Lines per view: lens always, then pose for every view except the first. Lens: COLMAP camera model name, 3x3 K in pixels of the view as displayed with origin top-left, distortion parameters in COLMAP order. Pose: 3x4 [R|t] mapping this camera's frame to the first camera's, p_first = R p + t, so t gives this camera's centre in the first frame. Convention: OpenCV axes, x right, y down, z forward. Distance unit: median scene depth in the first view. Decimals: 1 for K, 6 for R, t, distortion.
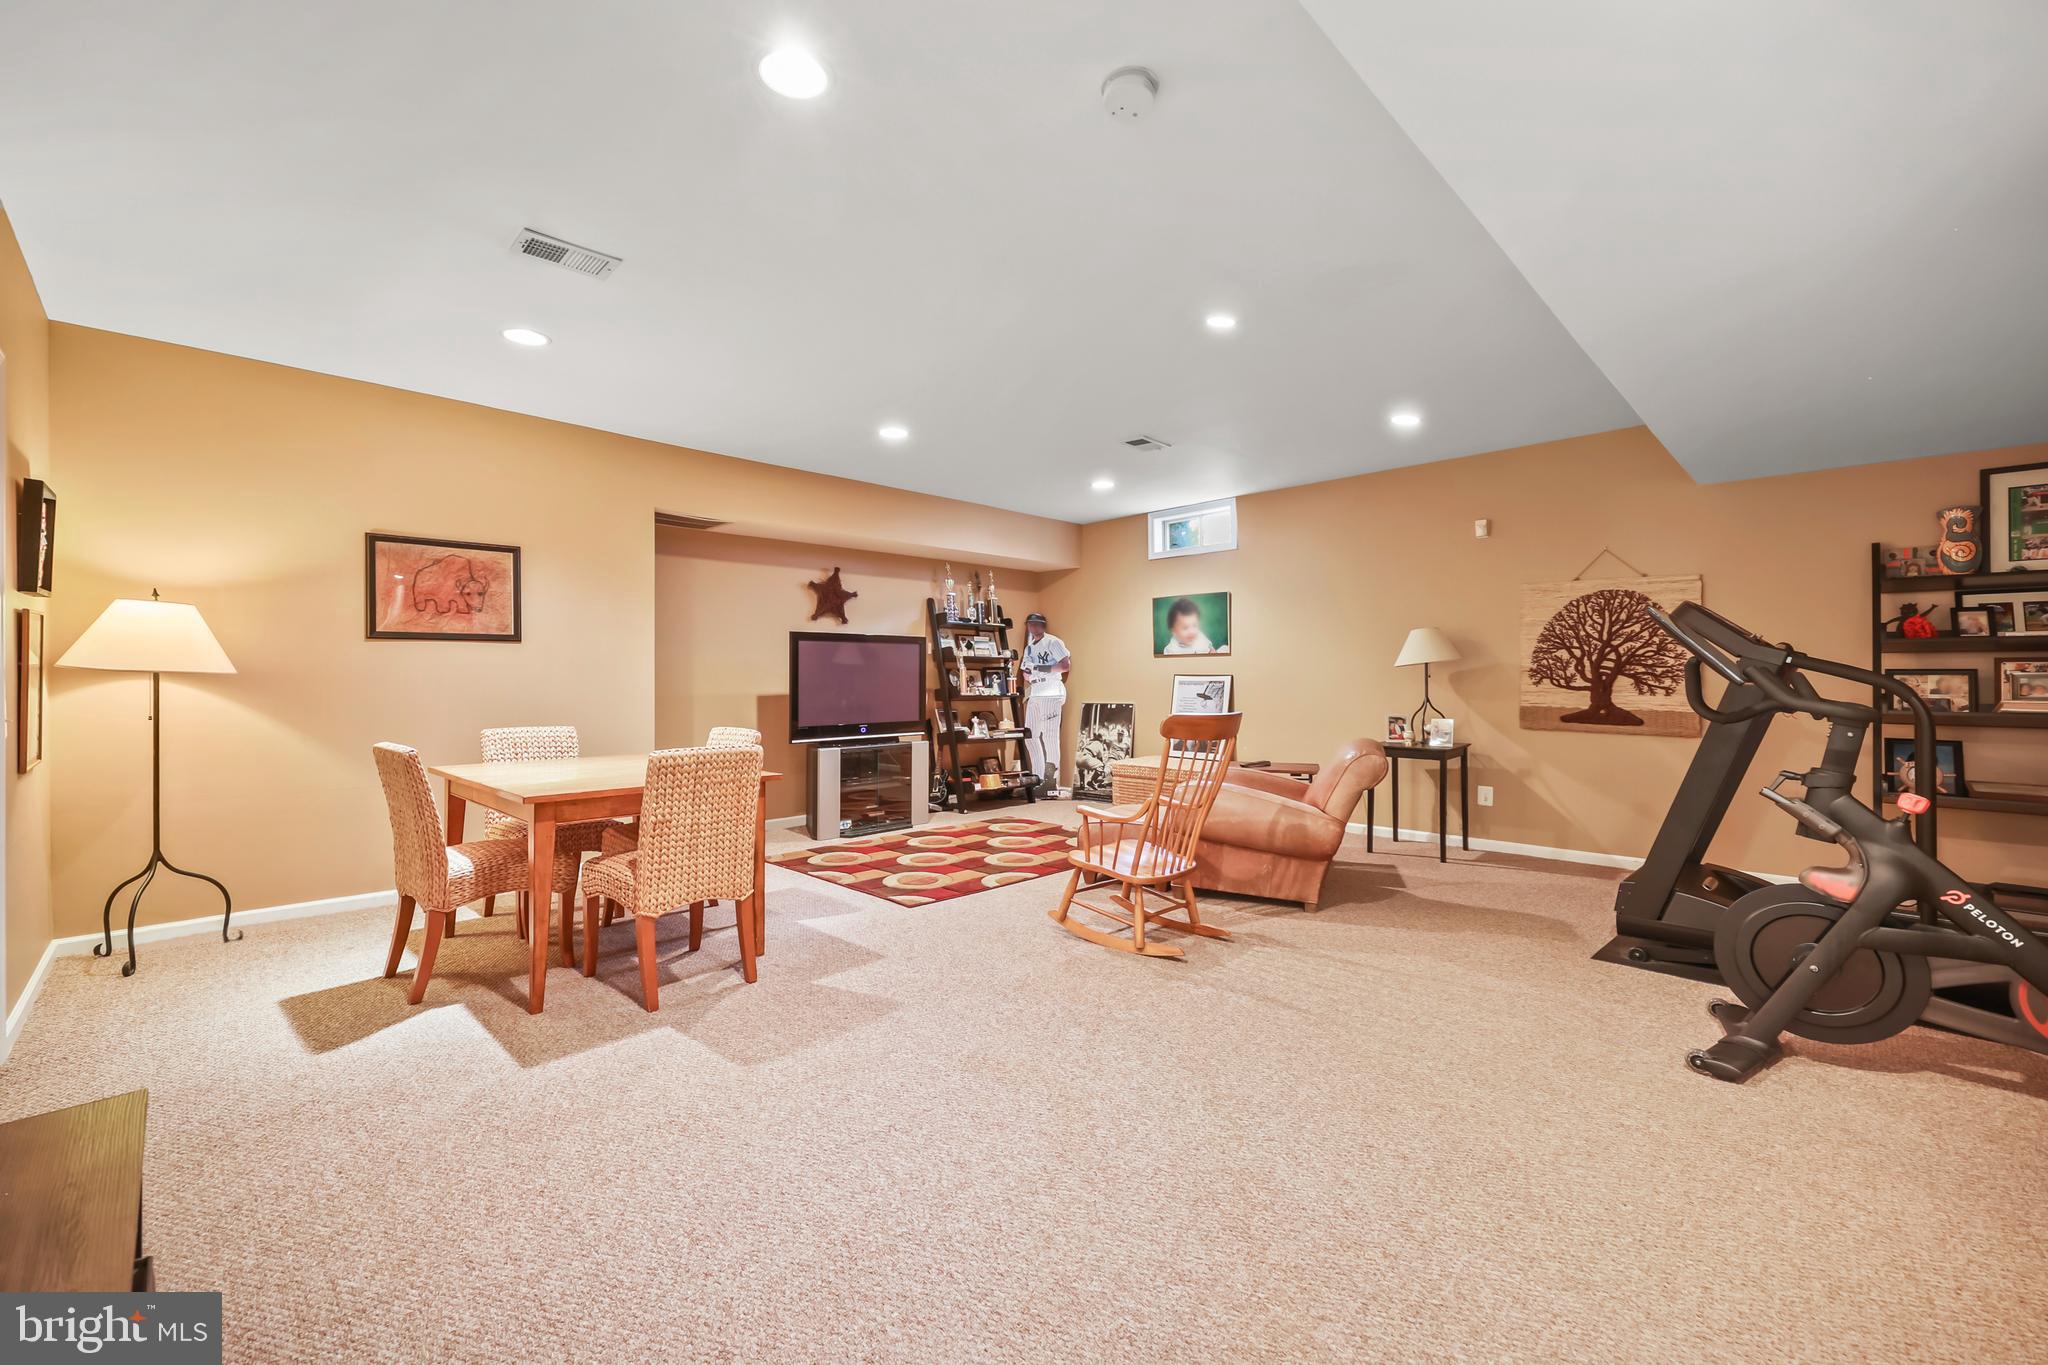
lens RADIAL K [[824.1, 0, 1020.1], [0, 824.1, 678.1], [0, 0, 1]] dist [0.000652, 0.000454]
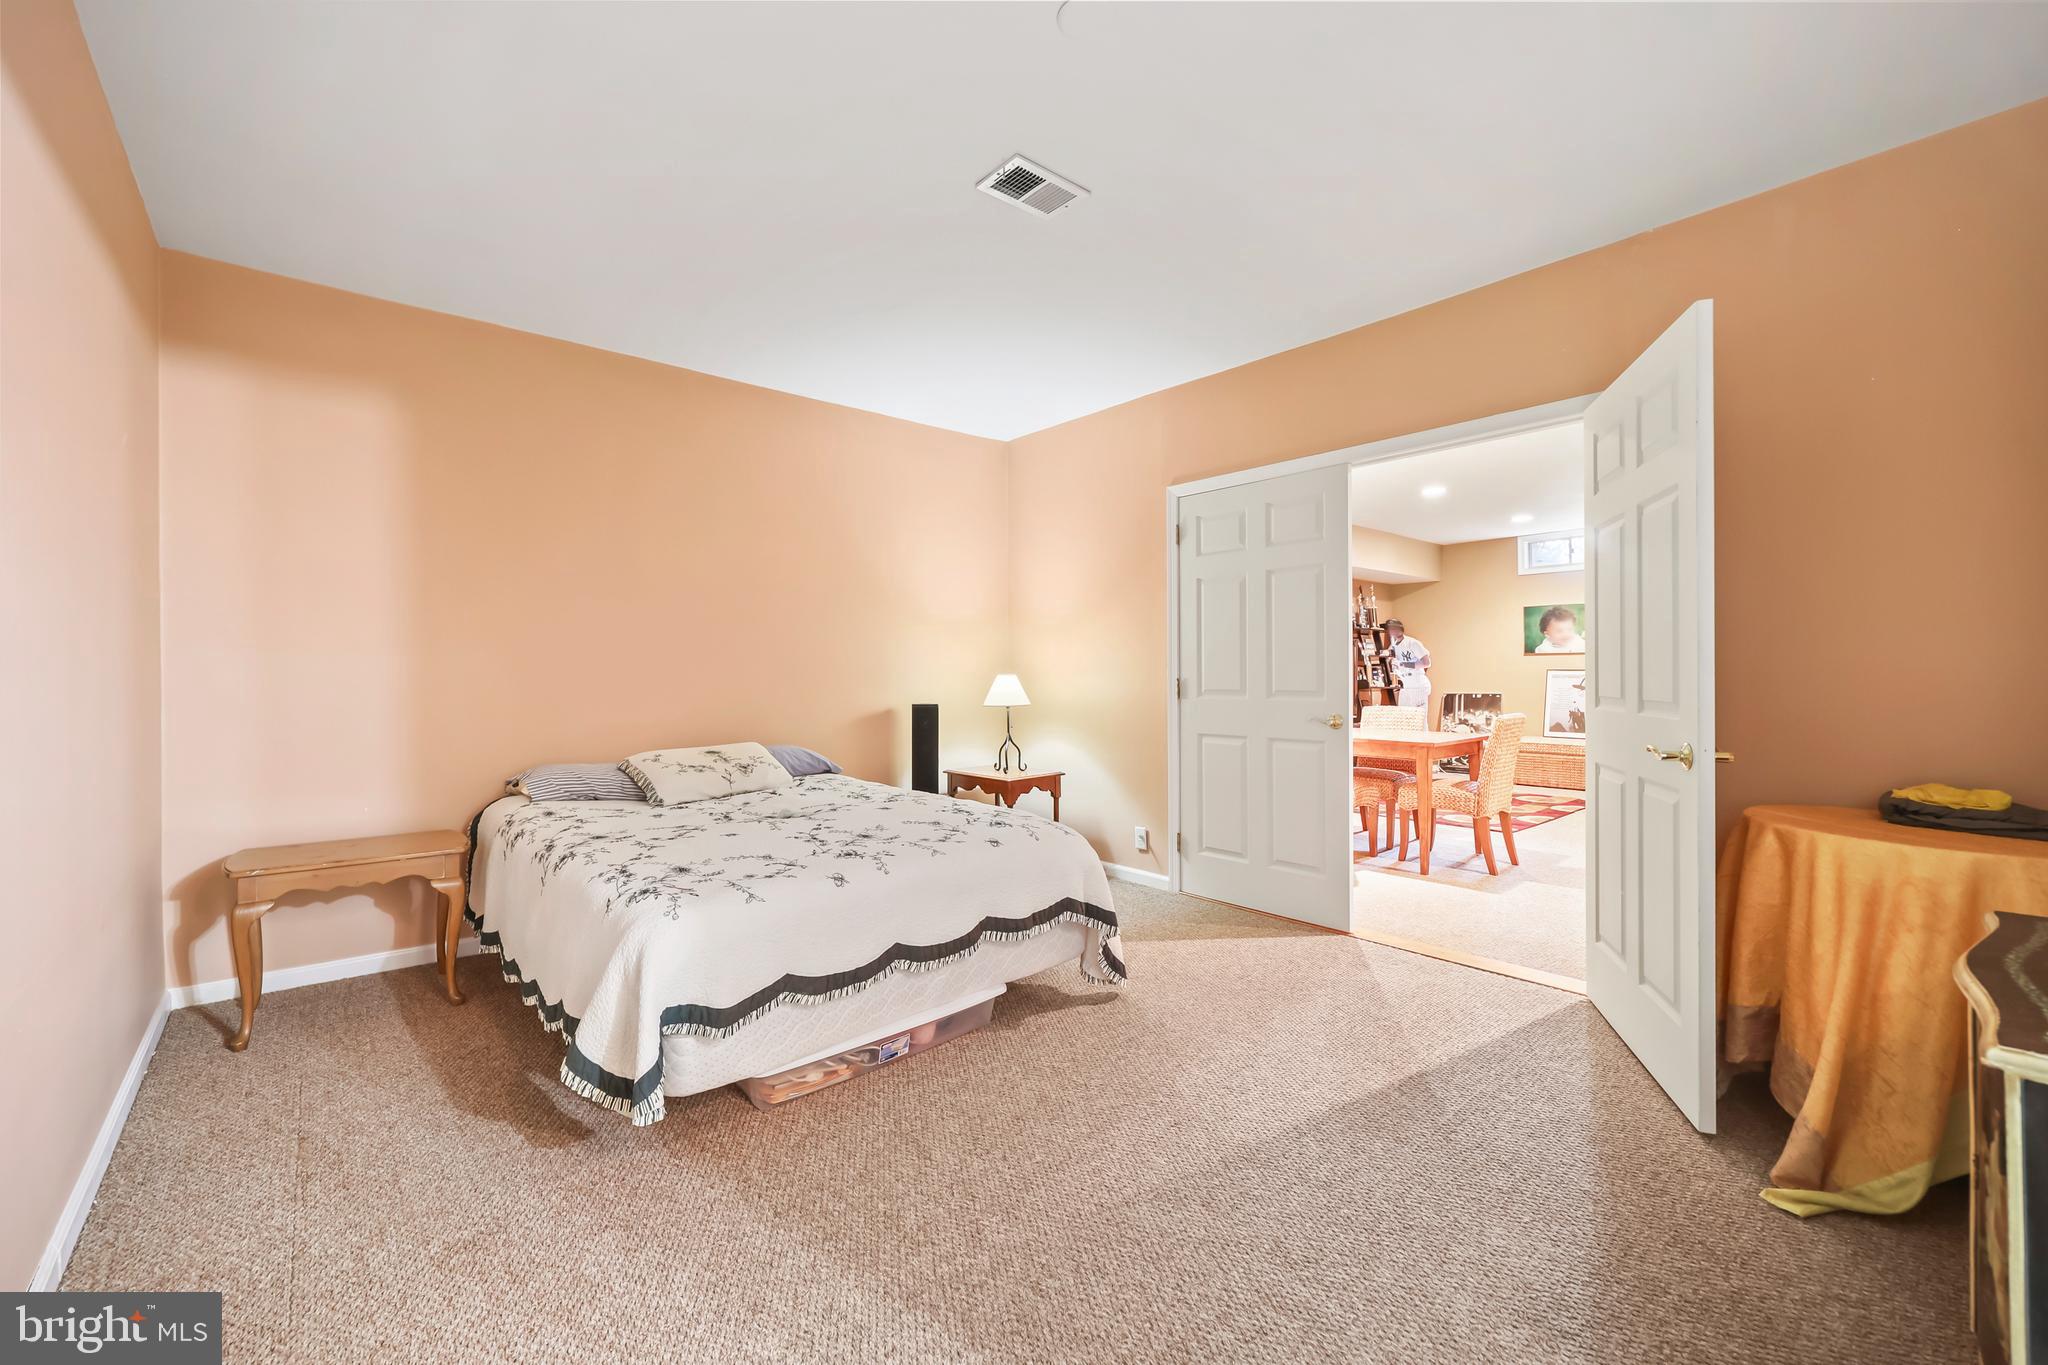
lens RADIAL K [[824.1, 0, 1017.4], [0, 824.1, 678.8], [0, 0, 1]] dist [0.000652, 0.000454]
pose [[0.997097, -0.001874, -0.076121, -0.665808], [0.002510, 0.999963, 0.008261, -0.003678], [0.076103, -0.008428, 0.997064, -0.366441]]
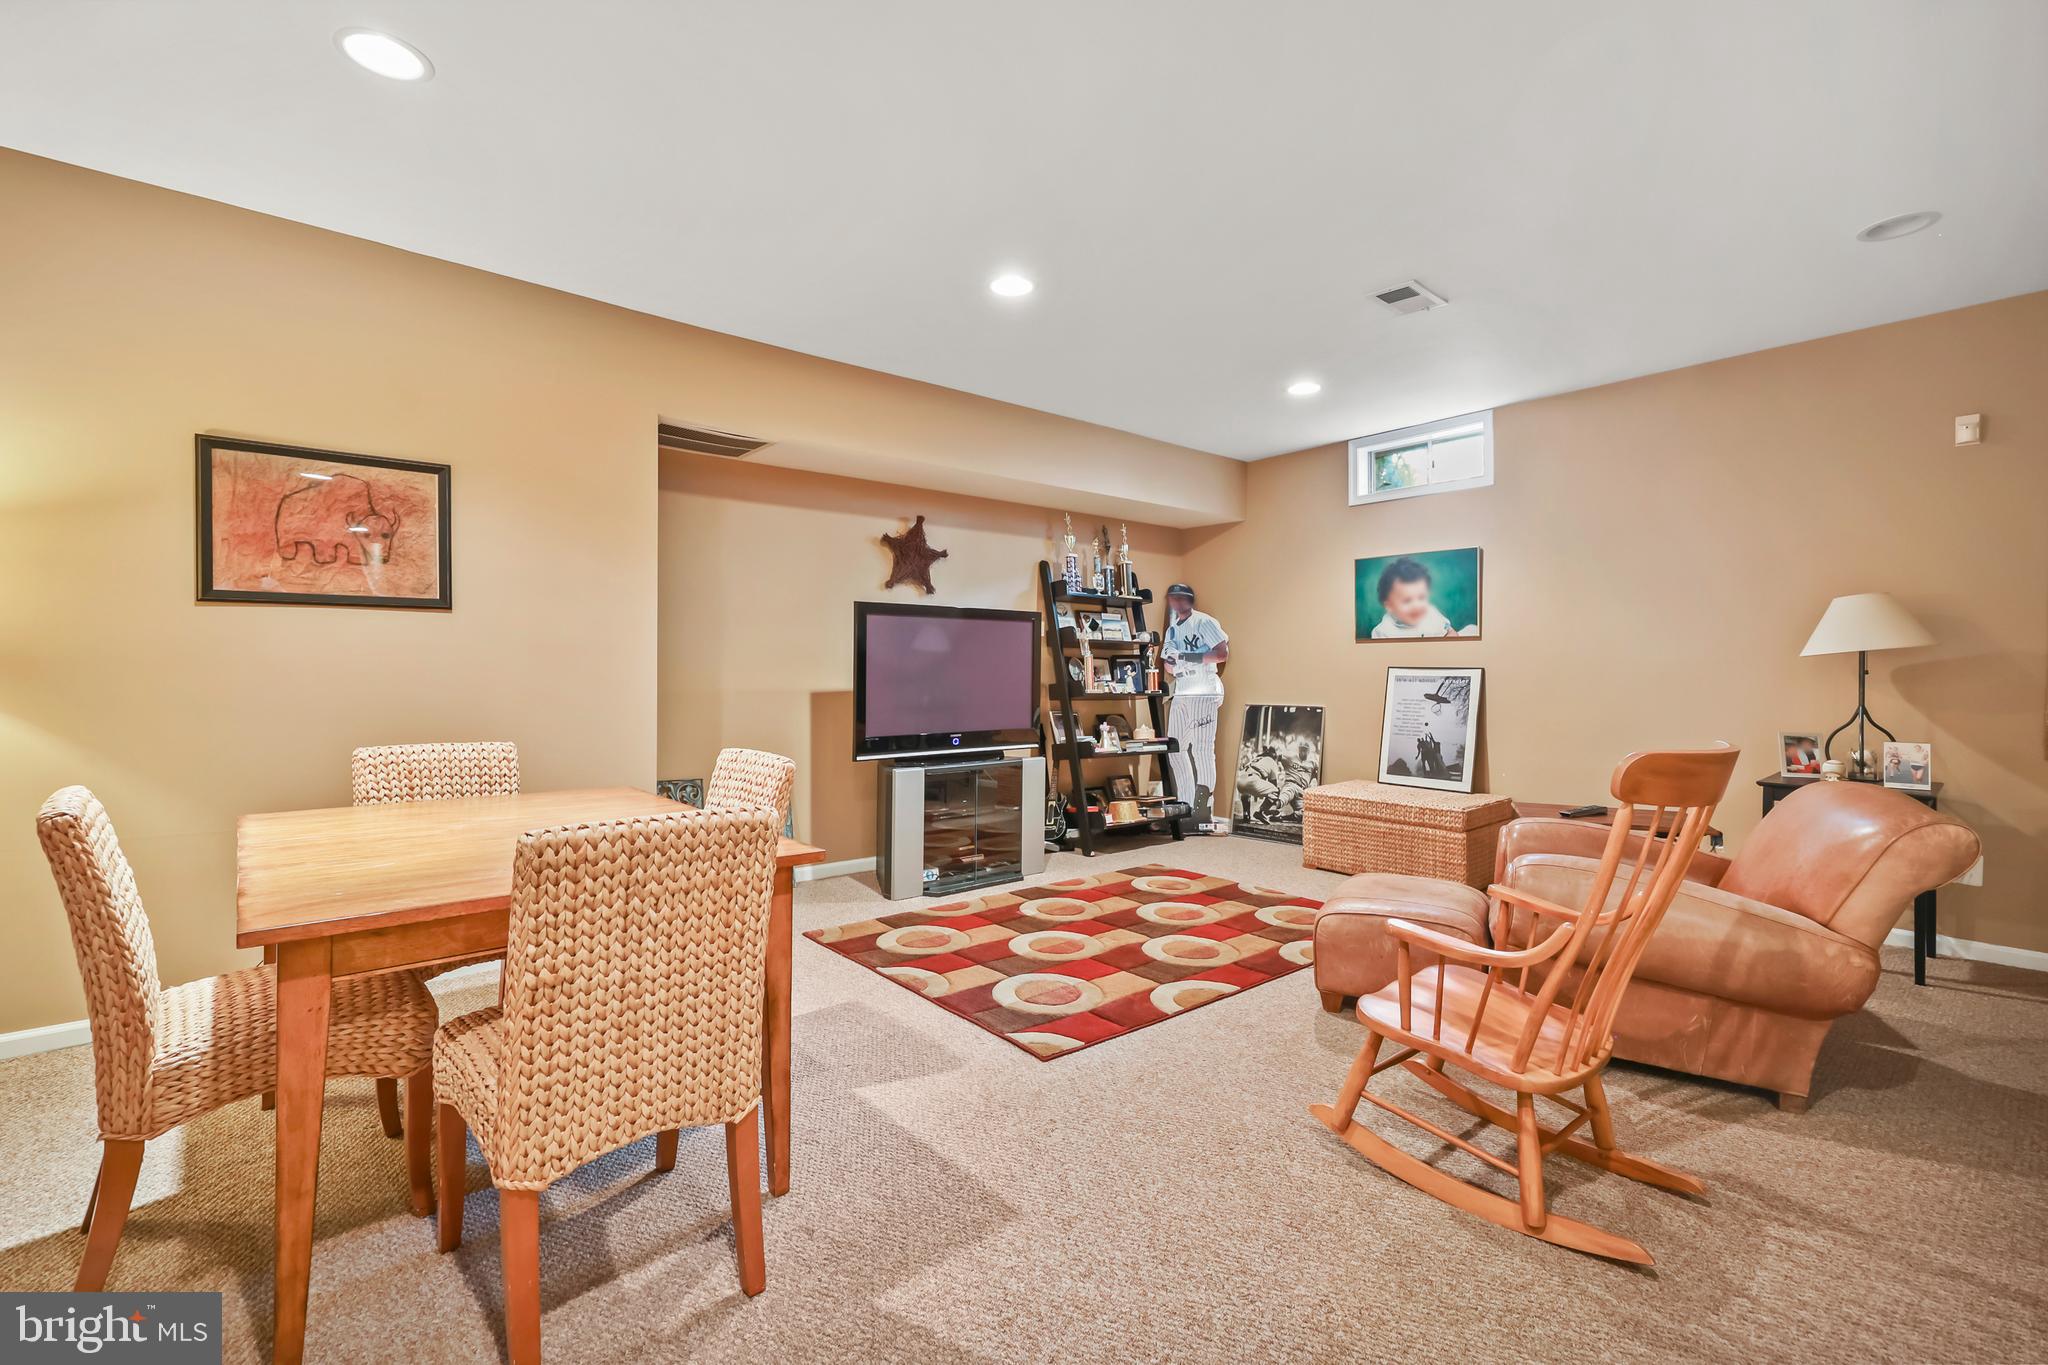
lens RADIAL K [[878.4, 0, 1027.9], [0, 878.4, 673.6], [0, 0, 1]] dist [0.000513, -0.000252]
pose [[0.995960, 0.007581, -0.089476, -0.070941], [-0.007131, 0.999960, 0.005344, -0.000129], [0.089513, -0.004684, 0.995975, 0.292752]]
